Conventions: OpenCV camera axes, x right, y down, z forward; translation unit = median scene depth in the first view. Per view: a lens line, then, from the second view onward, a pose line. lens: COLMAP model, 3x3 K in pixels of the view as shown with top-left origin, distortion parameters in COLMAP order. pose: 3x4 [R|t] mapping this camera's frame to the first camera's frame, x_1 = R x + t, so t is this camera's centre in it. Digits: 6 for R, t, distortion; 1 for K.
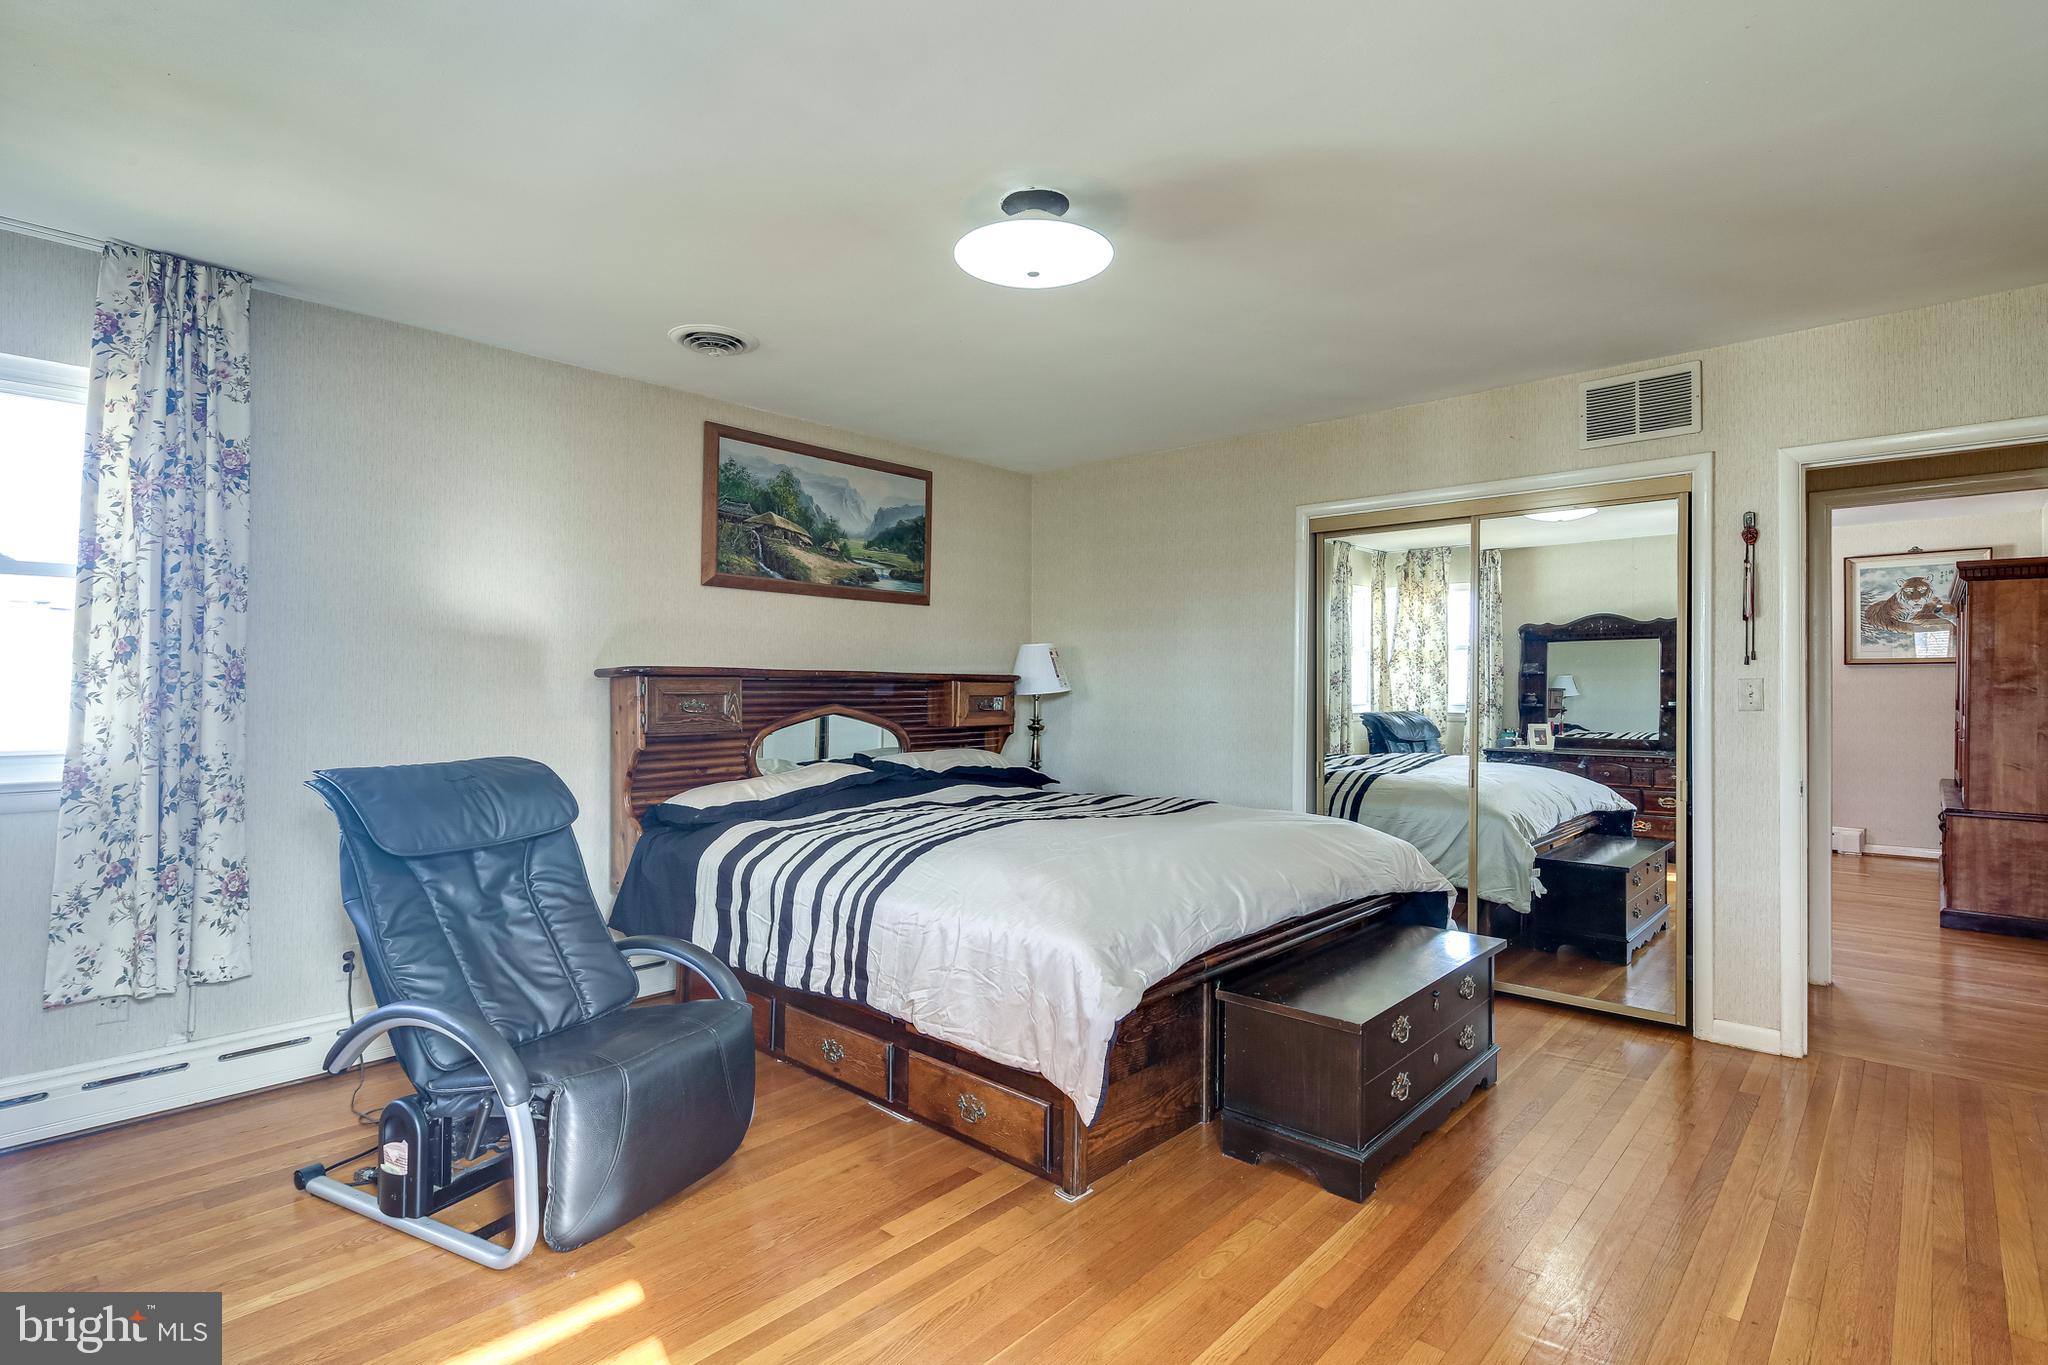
lens RADIAL K [[1002.2, 0, 1021.5], [0, 1002.2, 669.9], [0, 0, 1]] dist [-0.000586, -0.001332]
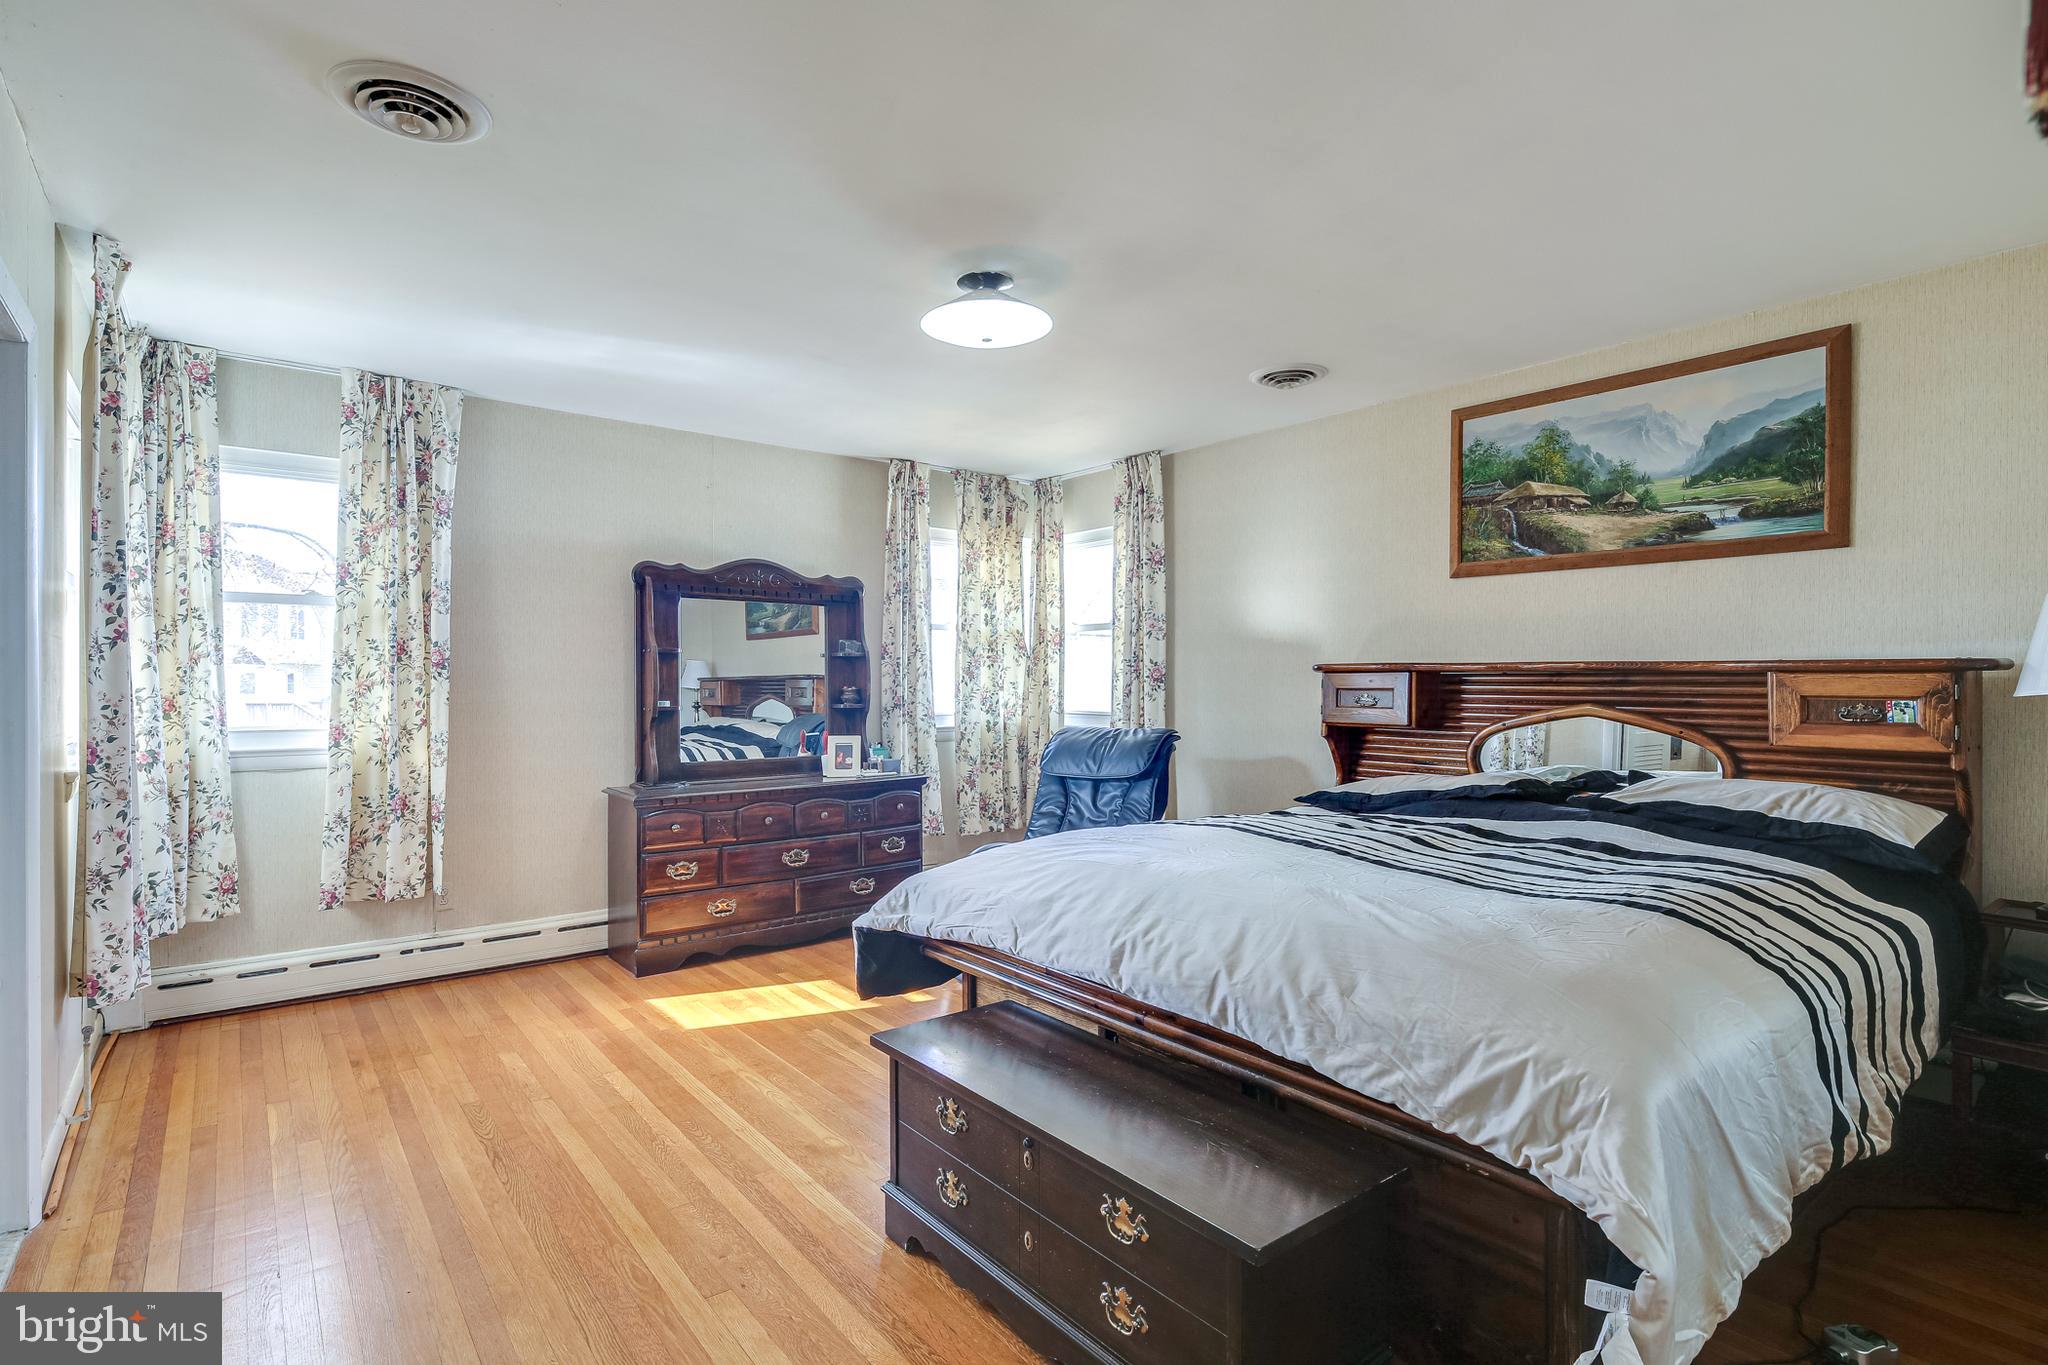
lens RADIAL K [[1002.2, 0, 1021.5], [0, 1002.2, 669.9], [0, 0, 1]] dist [-0.000586, -0.001332]
pose [[-0.164604, -0.010965, -0.986299, 0.653109], [0.019686, 0.999703, -0.014400, 0.009950], [0.986163, -0.021786, -0.164339, 0.675527]]
